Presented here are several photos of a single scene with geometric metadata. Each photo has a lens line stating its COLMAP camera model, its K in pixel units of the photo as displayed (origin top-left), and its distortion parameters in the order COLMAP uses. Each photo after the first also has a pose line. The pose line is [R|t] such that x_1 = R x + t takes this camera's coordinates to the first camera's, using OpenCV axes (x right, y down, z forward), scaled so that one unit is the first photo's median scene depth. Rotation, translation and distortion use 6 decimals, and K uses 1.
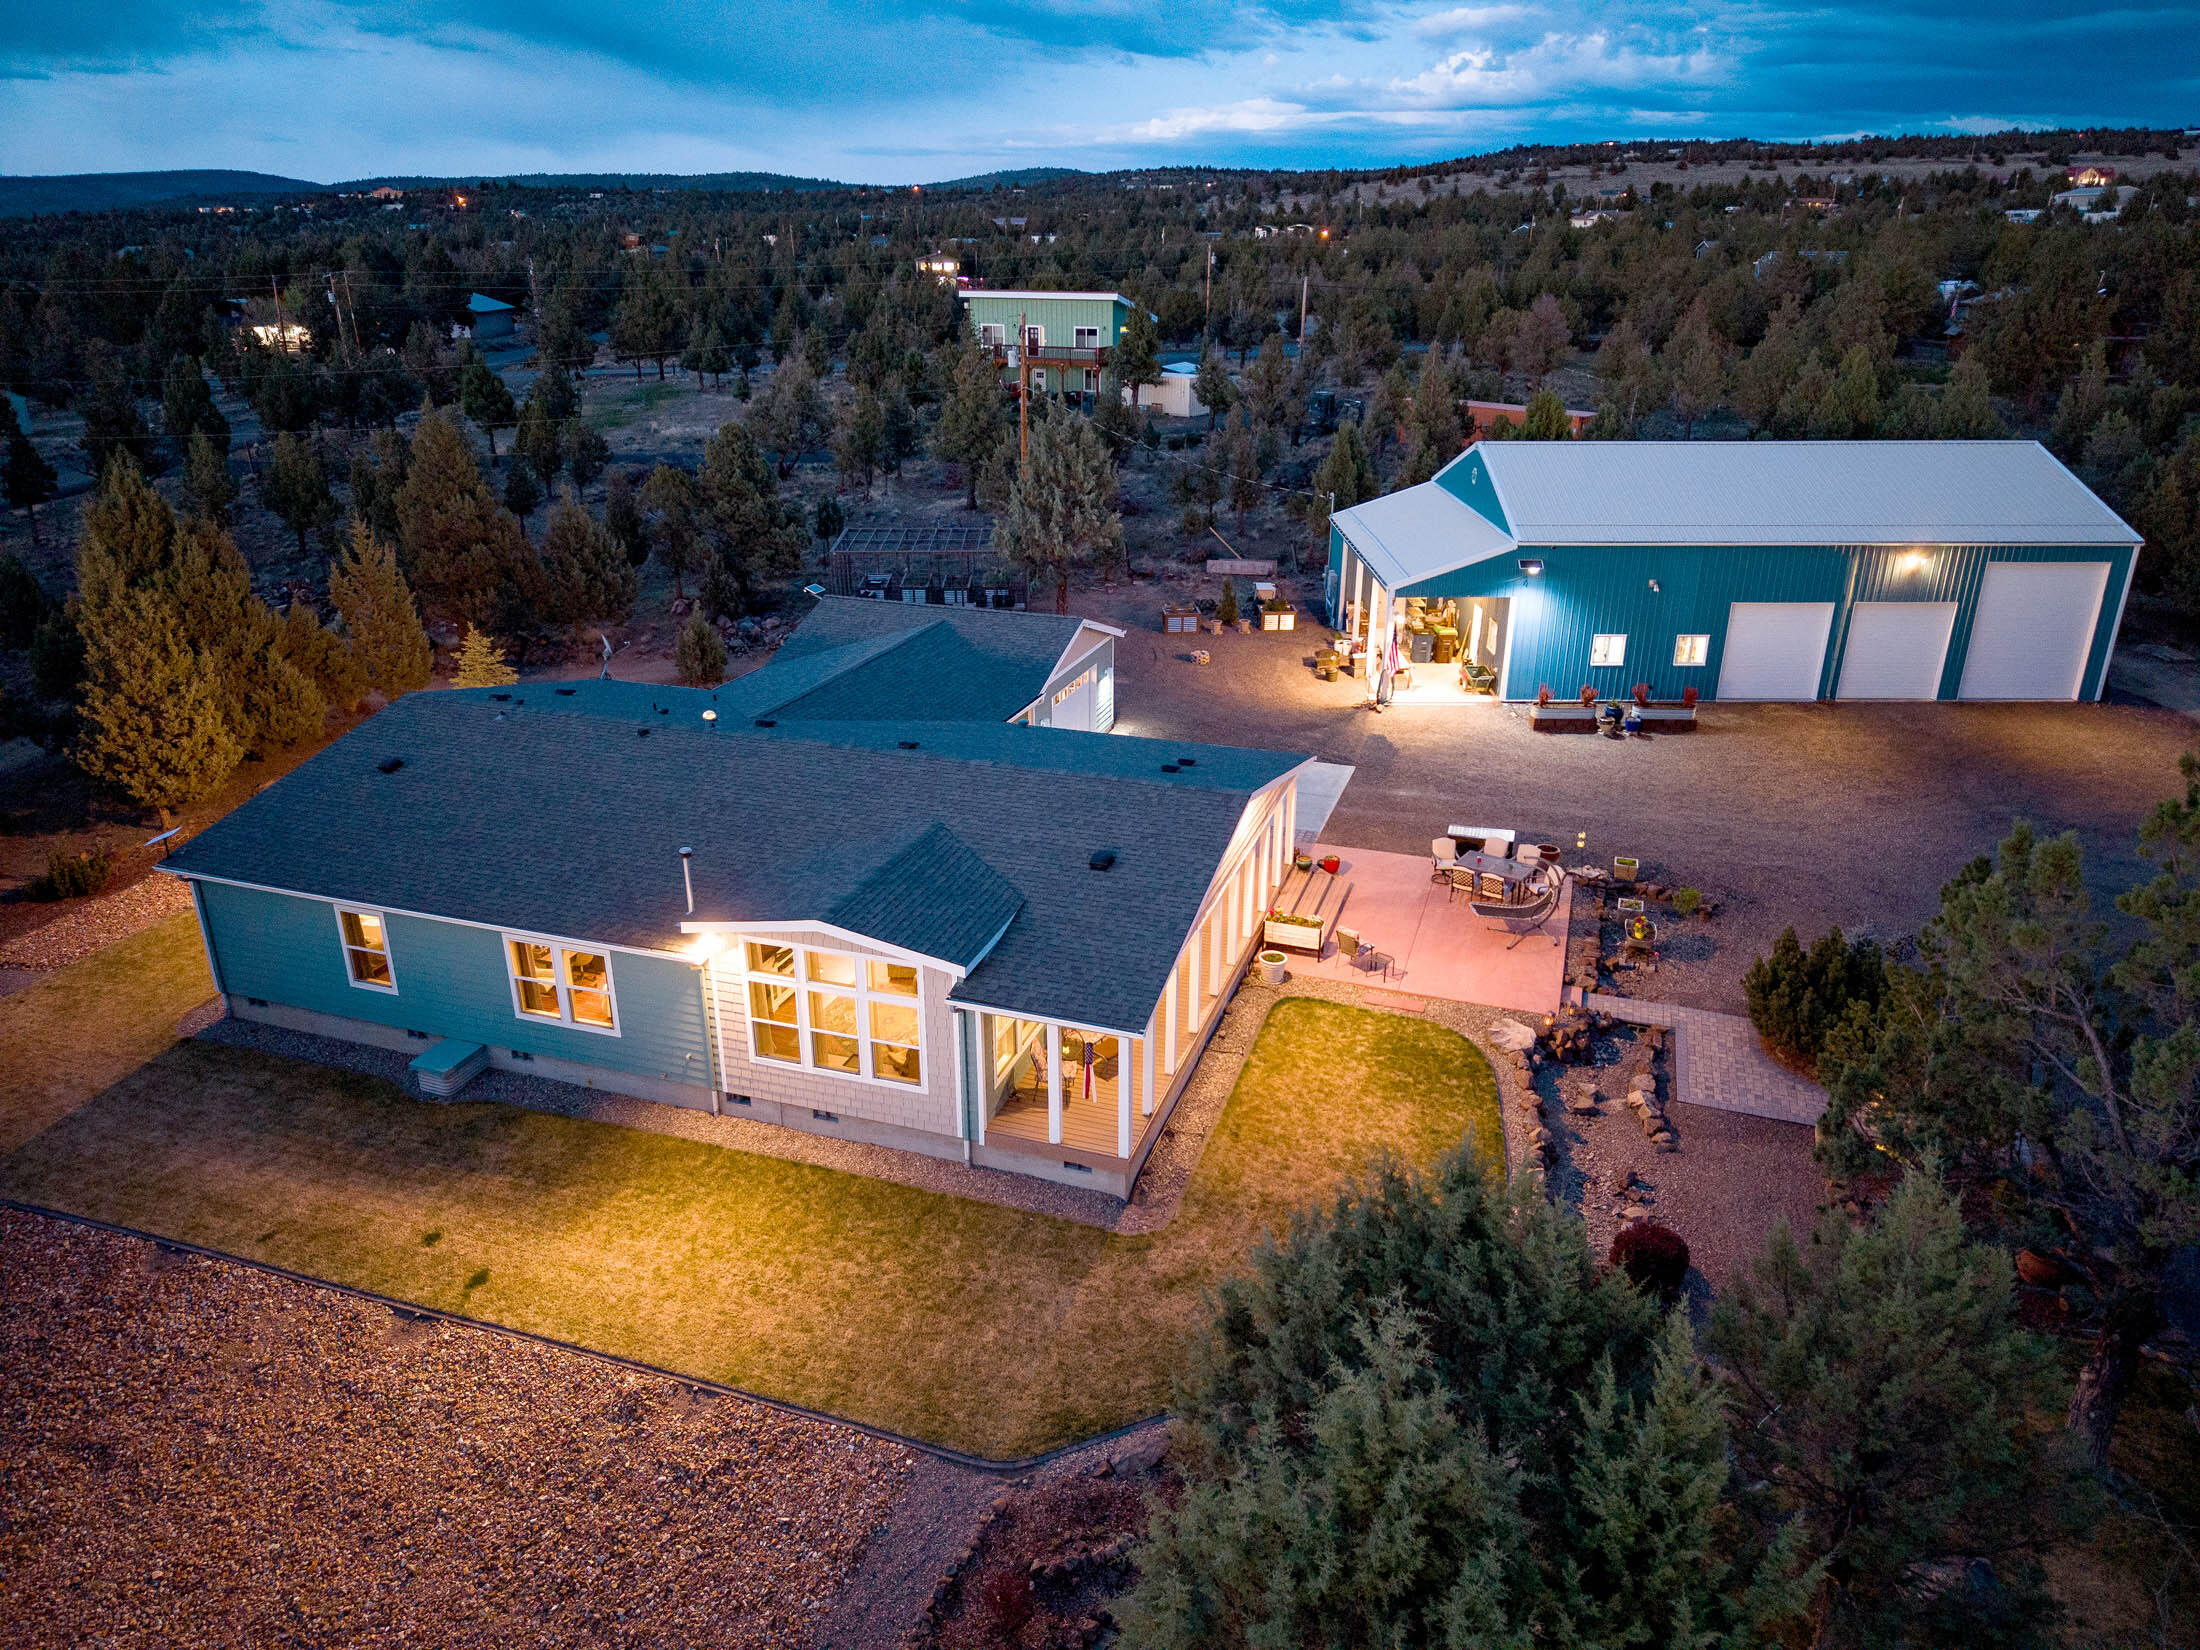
lens RADIAL K [[1471.3, 0, 1103.1], [0, 1471.3, 819.6], [0, 0, 1]] dist [0.026571, -0.026791]
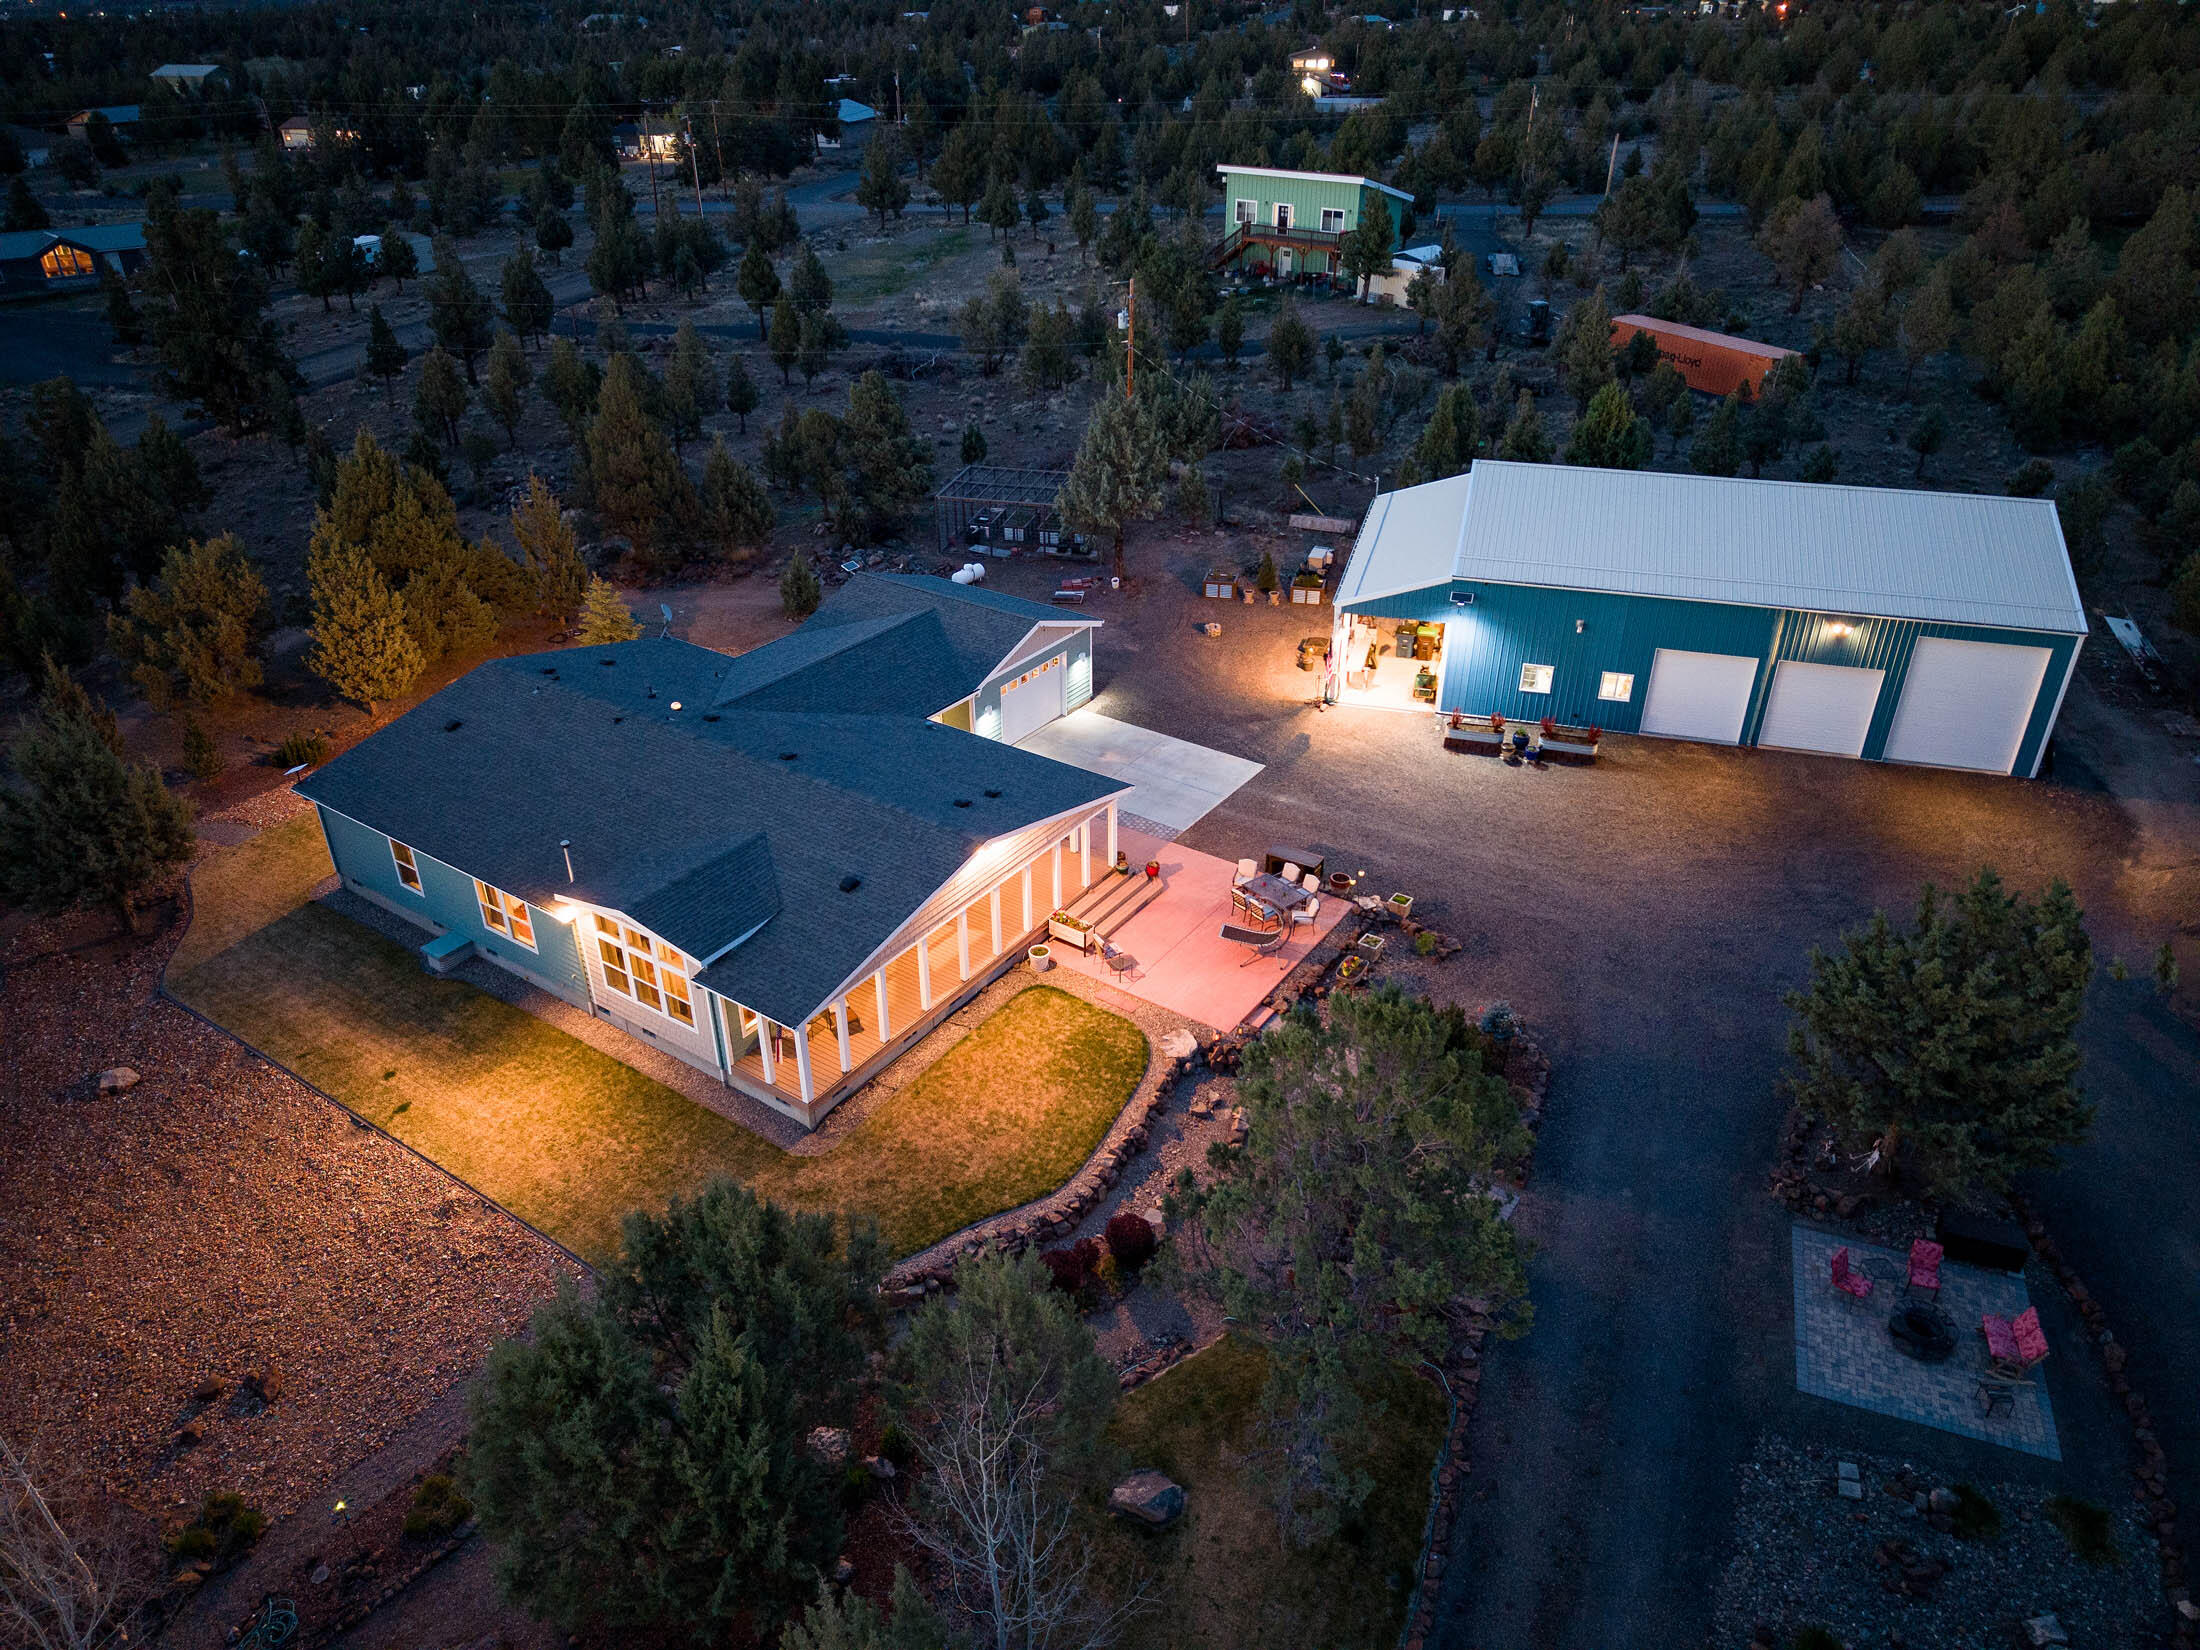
lens RADIAL K [[1471.3, 0, 1106.0], [0, 1471.3, 822.9], [0, 0, 1]] dist [0.026571, -0.026791]
pose [[0.963958, 0.131275, -0.231411, 0.443511], [-0.097049, 0.983359, 0.153576, -0.214993], [0.247721, -0.125583, 0.960658, -0.206203]]
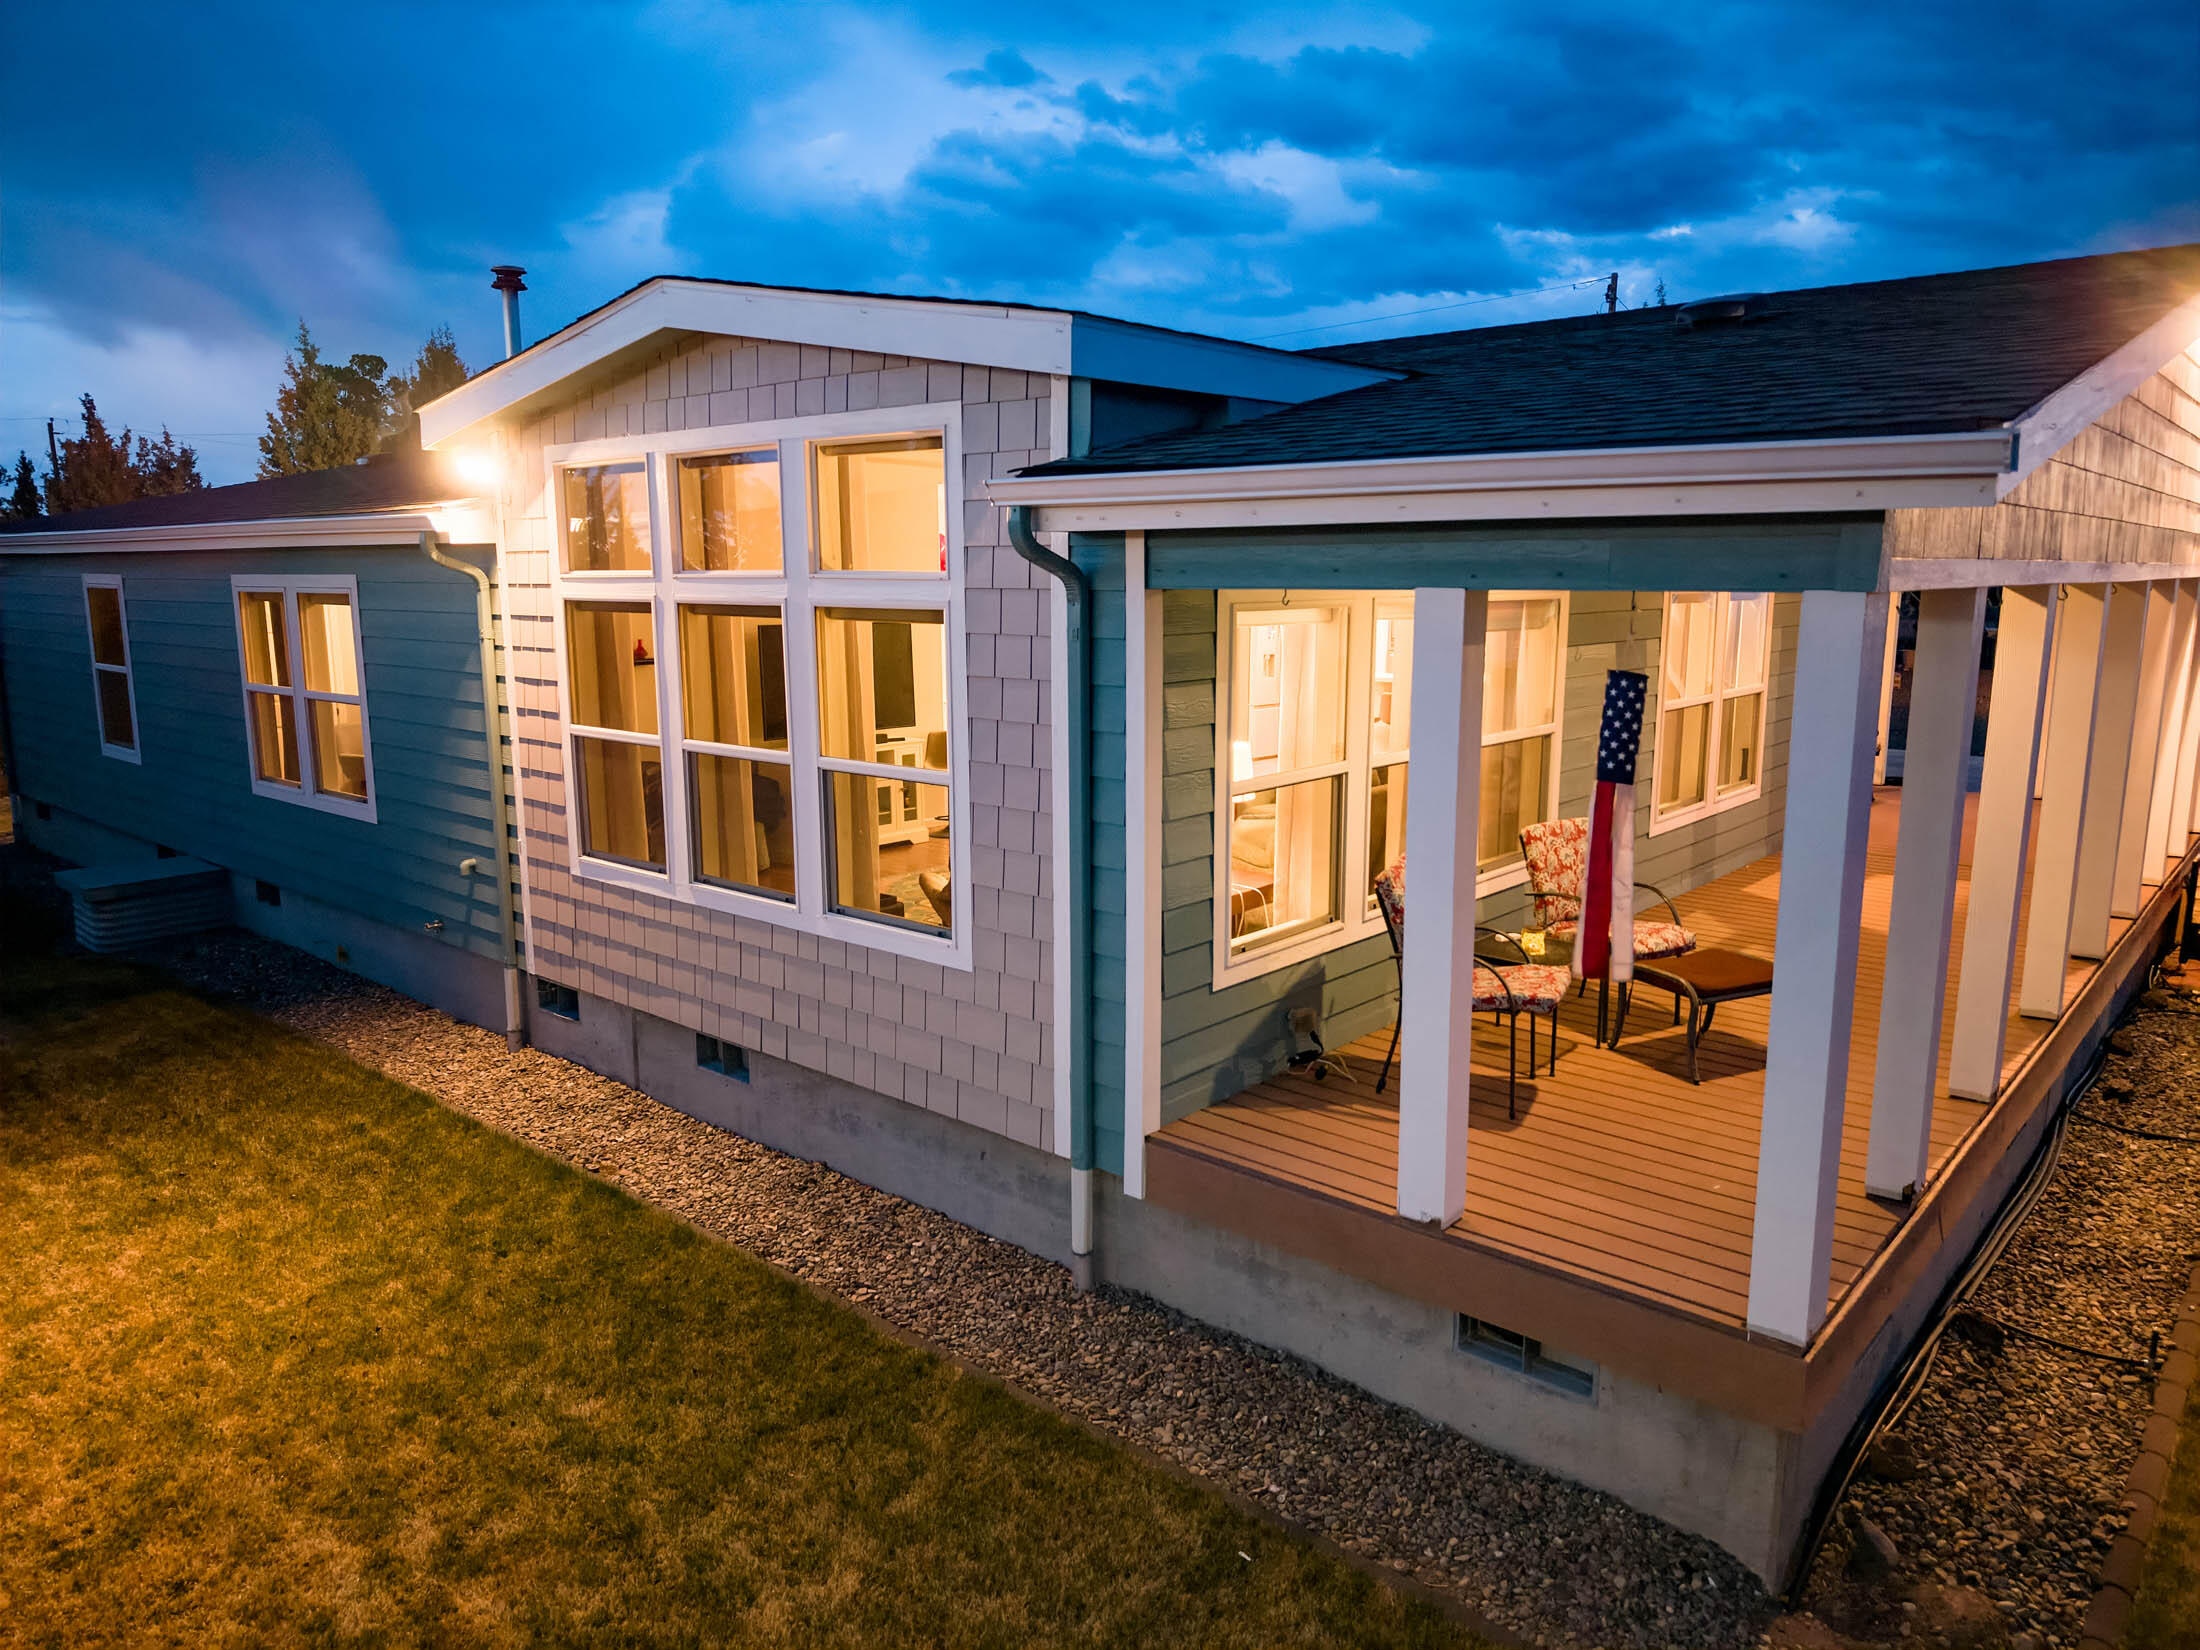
lens RADIAL K [[1471.3, 0, 1098.0], [0, 1471.3, 826.5], [0, 0, 1]] dist [0.026571, -0.026791]
pose [[0.924712, 0.063401, -0.375349, 0.000504], [-0.137990, 0.974797, -0.175298, 0.158034], [0.354775, 0.213895, 0.910156, 0.586213]]
